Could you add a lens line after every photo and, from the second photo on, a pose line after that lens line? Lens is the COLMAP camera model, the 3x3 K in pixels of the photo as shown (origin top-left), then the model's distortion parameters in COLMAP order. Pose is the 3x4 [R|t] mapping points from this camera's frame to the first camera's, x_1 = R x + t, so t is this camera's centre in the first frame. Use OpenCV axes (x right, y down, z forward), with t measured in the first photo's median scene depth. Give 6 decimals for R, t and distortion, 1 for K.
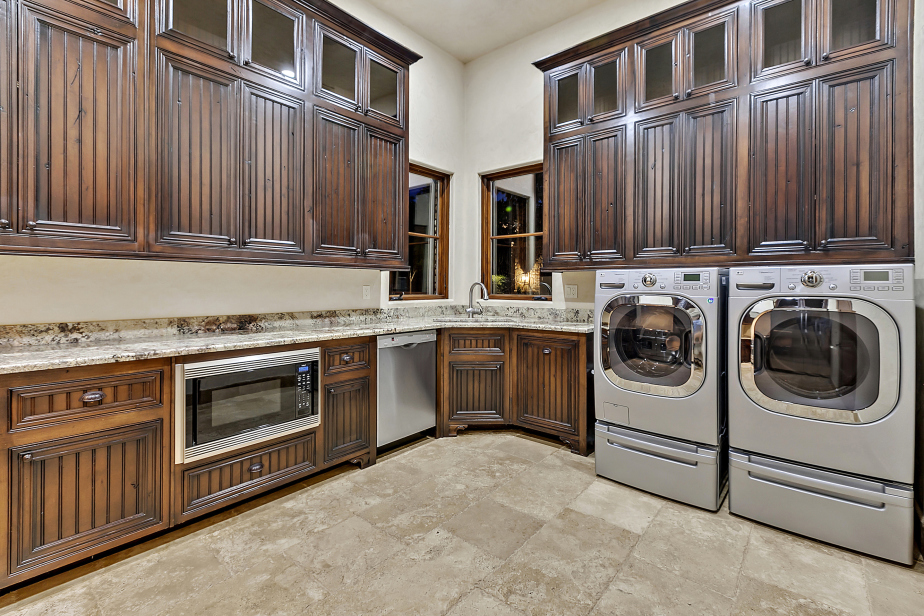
lens RADIAL K [[424.5, 0, 457.1], [0, 424.5, 287.9], [0, 0, 1]] dist [0.002540, -0.003971]
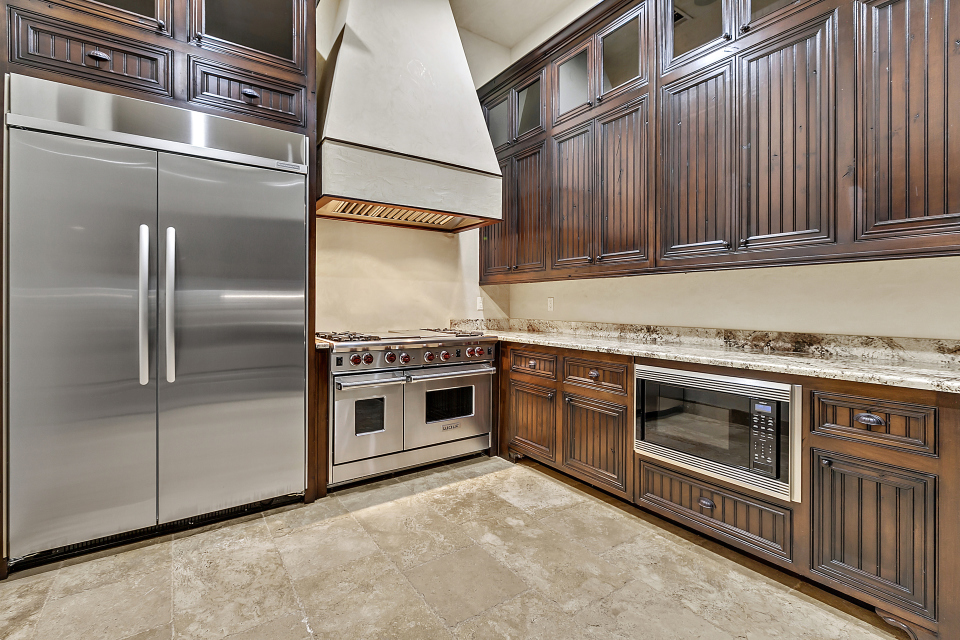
lens RADIAL K [[441.0, 0, 474.9], [0, 441.0, 299.1], [0, 0, 1]] dist [0.002540, -0.003971]
pose [[-0.281396, -0.018327, -0.959417, 0.518190], [-0.010031, 0.999819, -0.016157, 0.024394], [0.959539, 0.005078, -0.281529, 0.772309]]
